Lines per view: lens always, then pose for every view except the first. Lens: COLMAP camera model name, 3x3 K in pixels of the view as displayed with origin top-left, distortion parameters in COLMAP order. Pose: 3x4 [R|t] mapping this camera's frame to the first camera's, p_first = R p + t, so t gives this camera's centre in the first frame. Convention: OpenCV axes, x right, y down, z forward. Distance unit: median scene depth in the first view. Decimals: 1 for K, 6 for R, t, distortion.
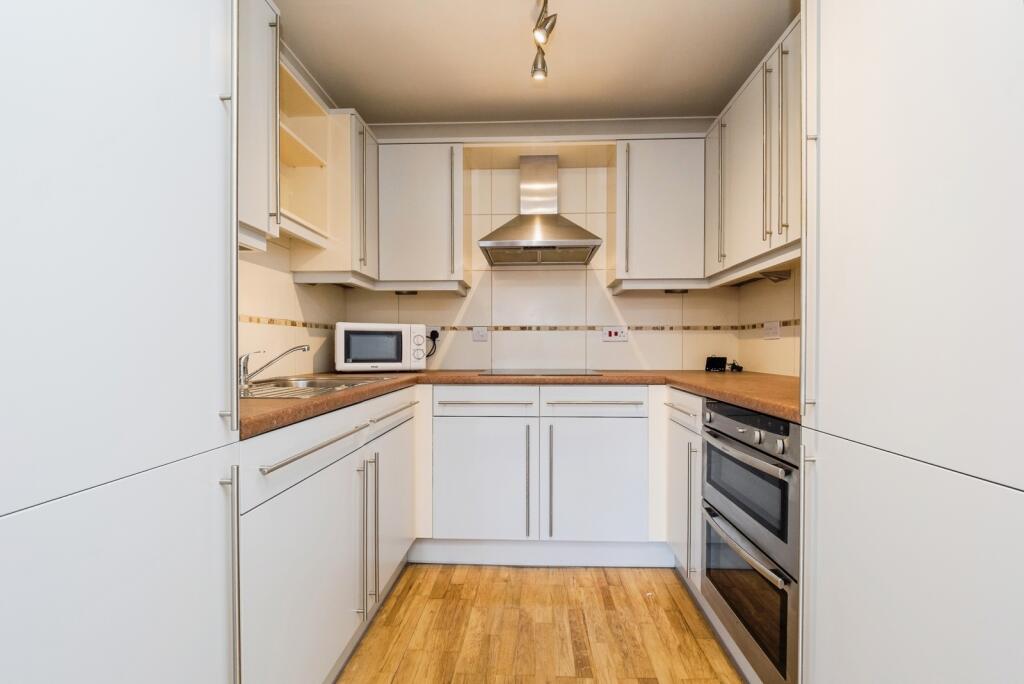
lens RADIAL K [[439.3, 0, 516.6], [0, 439.3, 343.8], [0, 0, 1]] dist [-0.006509, -0.002922]
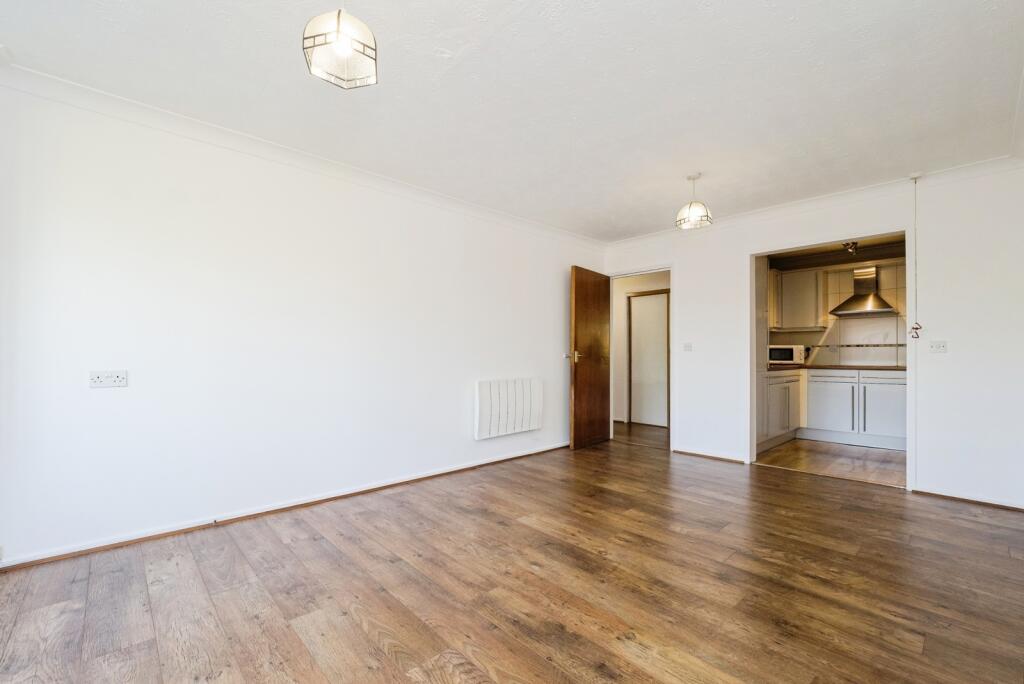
lens RADIAL K [[439.3, 0, 506.8], [0, 439.3, 349.3], [0, 0, 1]] dist [-0.006509, -0.002922]
pose [[0.706348, -0.007430, -0.707826, 0.352158], [0.004106, 0.999971, -0.006400, -0.013732], [0.707853, 0.001614, 0.706358, -1.912428]]
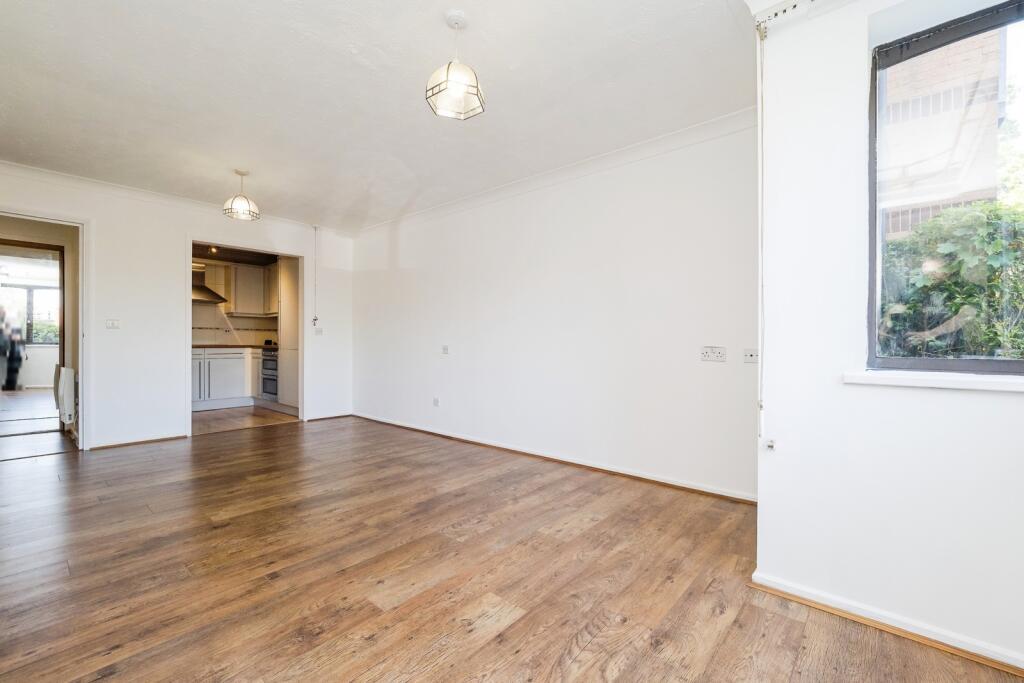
lens RADIAL K [[439.3, 0, 516.3], [0, 439.3, 336.1], [0, 0, 1]] dist [-0.006509, -0.002922]
pose [[0.616194, 0.007916, 0.787555, -0.882134], [-0.006975, 0.999965, -0.004593, 0.009057], [-0.787564, -0.002663, 0.616227, -2.244801]]
